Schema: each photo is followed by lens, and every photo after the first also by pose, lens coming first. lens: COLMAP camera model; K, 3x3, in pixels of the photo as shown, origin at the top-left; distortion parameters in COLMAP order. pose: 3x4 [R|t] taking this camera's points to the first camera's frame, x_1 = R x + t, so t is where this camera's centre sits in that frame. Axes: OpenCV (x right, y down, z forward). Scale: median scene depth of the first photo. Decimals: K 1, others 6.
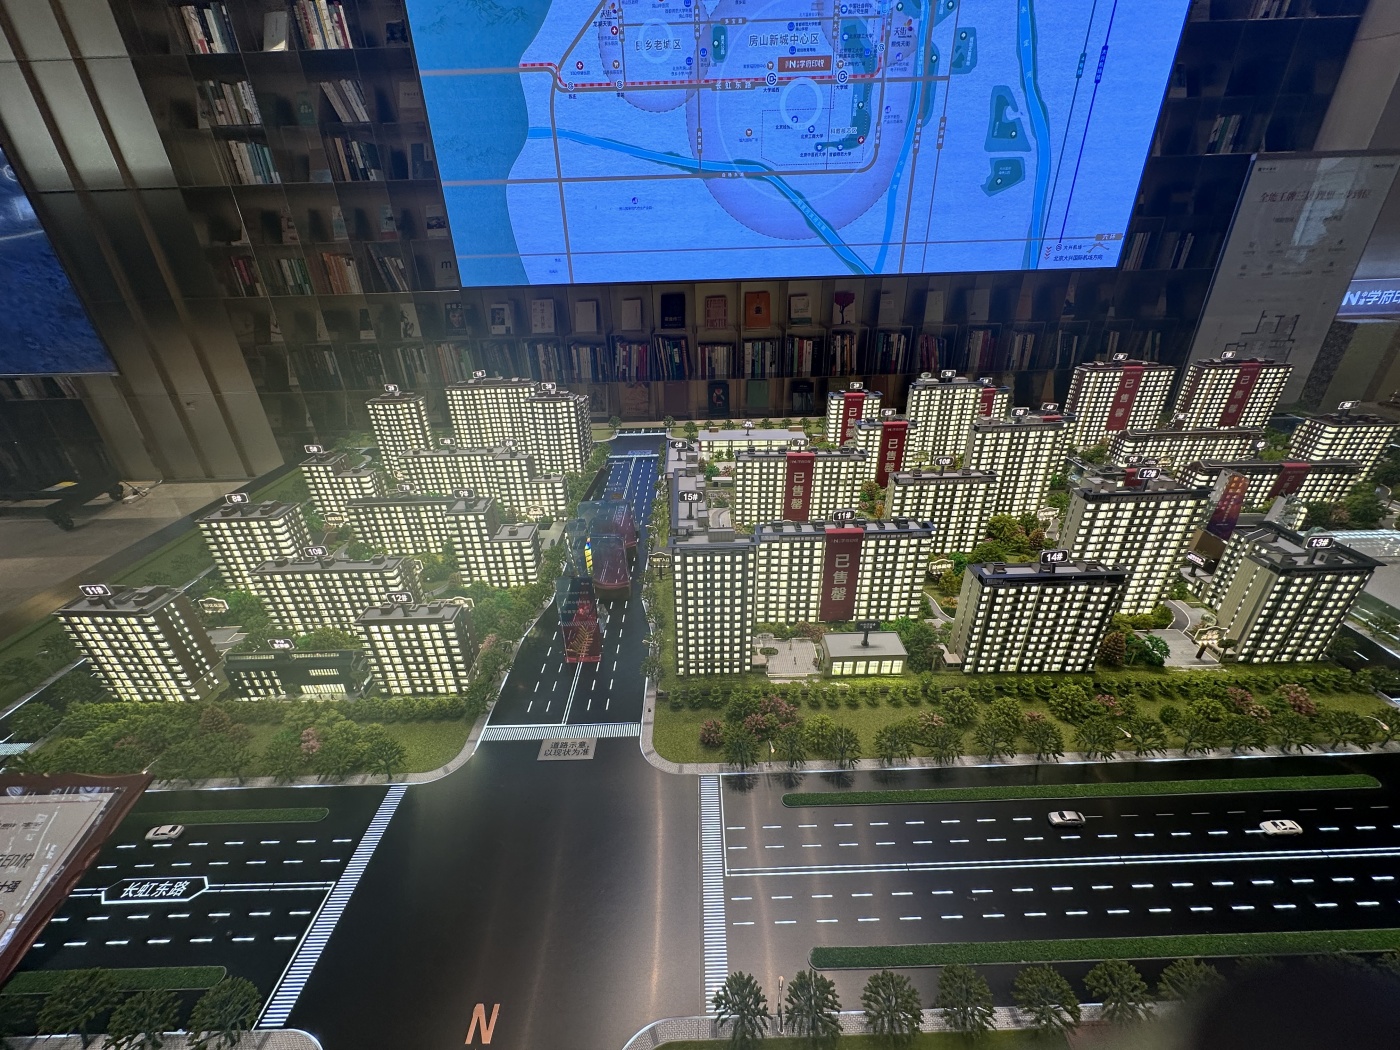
lens RADIAL K [[566.4, 0, 701.2], [0, 566.4, 519.7], [0, 0, 1]] dist [0.001600, 0.000175]
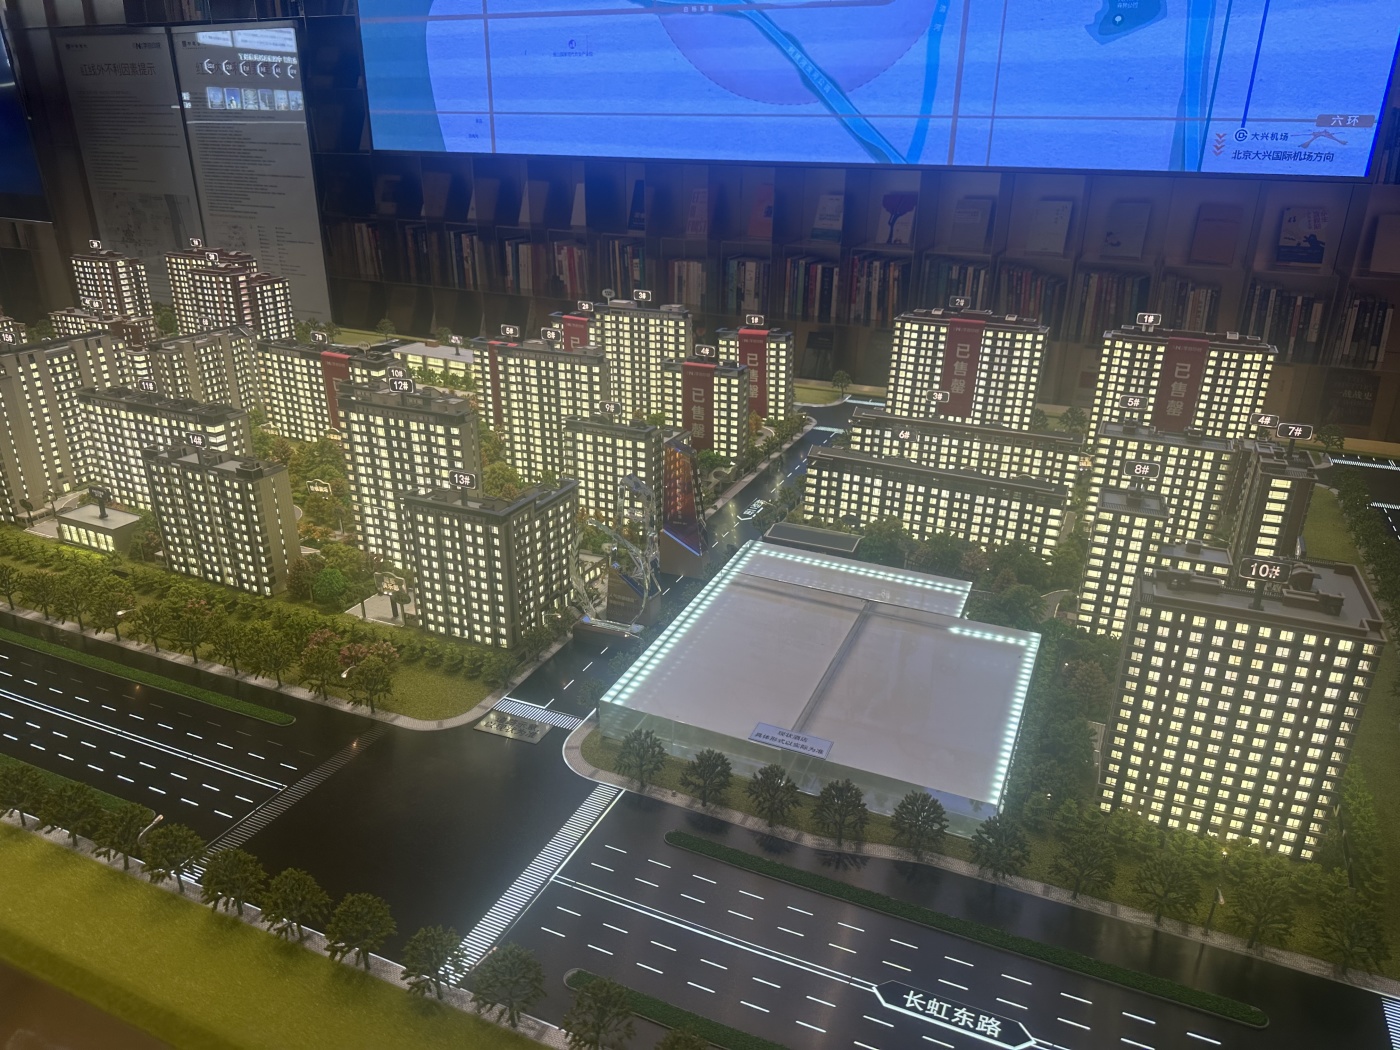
lens RADIAL K [[992.6, 0, 700.0], [0, 992.6, 525.0], [0, 0, 1]] dist [0.047921, -0.062212]
pose [[0.907029, 0.190718, -0.375400, 0.632364], [-0.213117, 0.976849, -0.018650, 0.016280], [0.363152, 0.096920, 0.926675, -0.049243]]
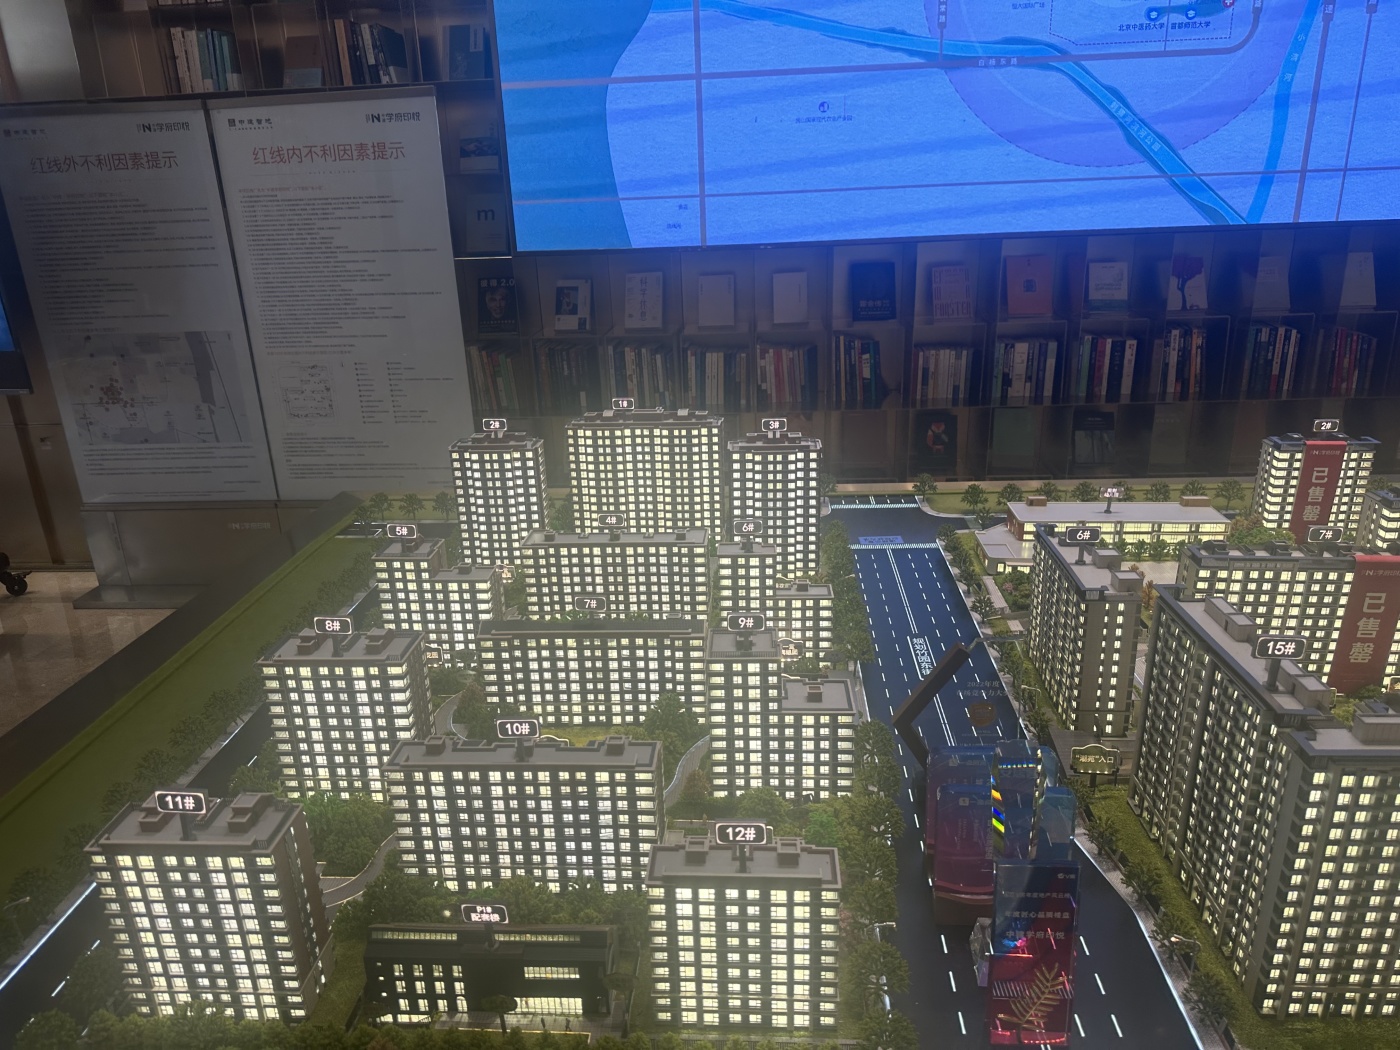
lens RADIAL K [[992.6, 0, 700.0], [0, 992.6, 525.0], [0, 0, 1]] dist [0.047921, -0.062212]
pose [[0.997010, 0.015249, -0.075758, -0.165075], [-0.024218, 0.992609, -0.118917, -0.010321], [0.073385, 0.120396, 0.990010, 0.021789]]
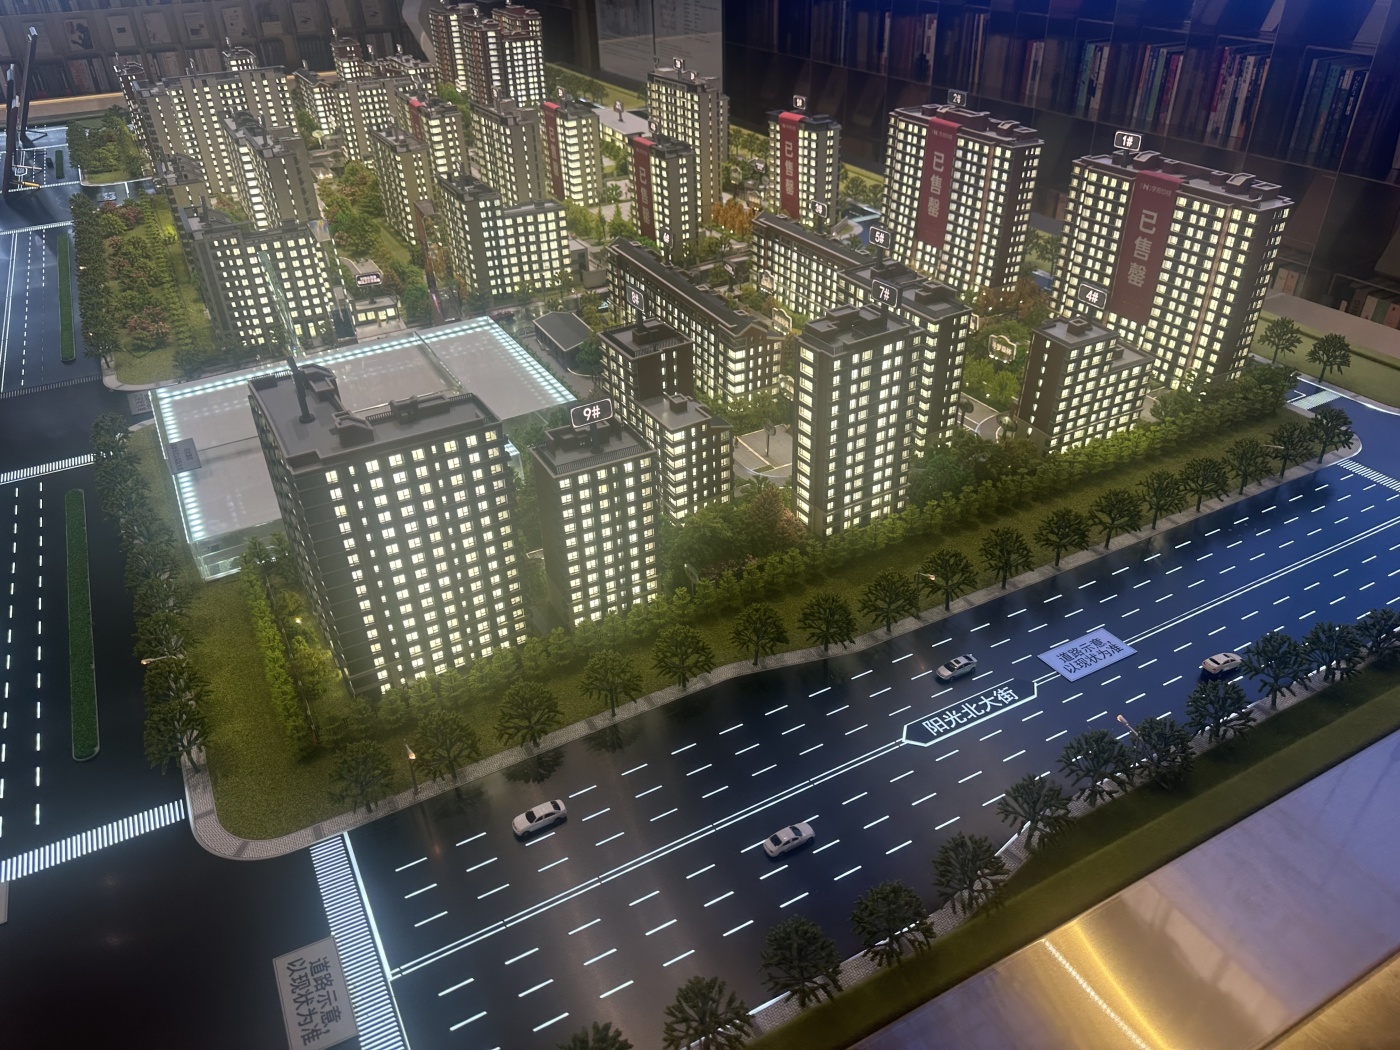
lens RADIAL K [[988.2, 0, 683.4], [0, 988.2, 546.5], [0, 0, 1]] dist [0.018928, -0.024499]
pose [[0.462078, 0.506427, -0.728022, 0.968003], [-0.374559, 0.855551, 0.357405, -0.118215], [0.803859, 0.107538, 0.585018, 0.240468]]
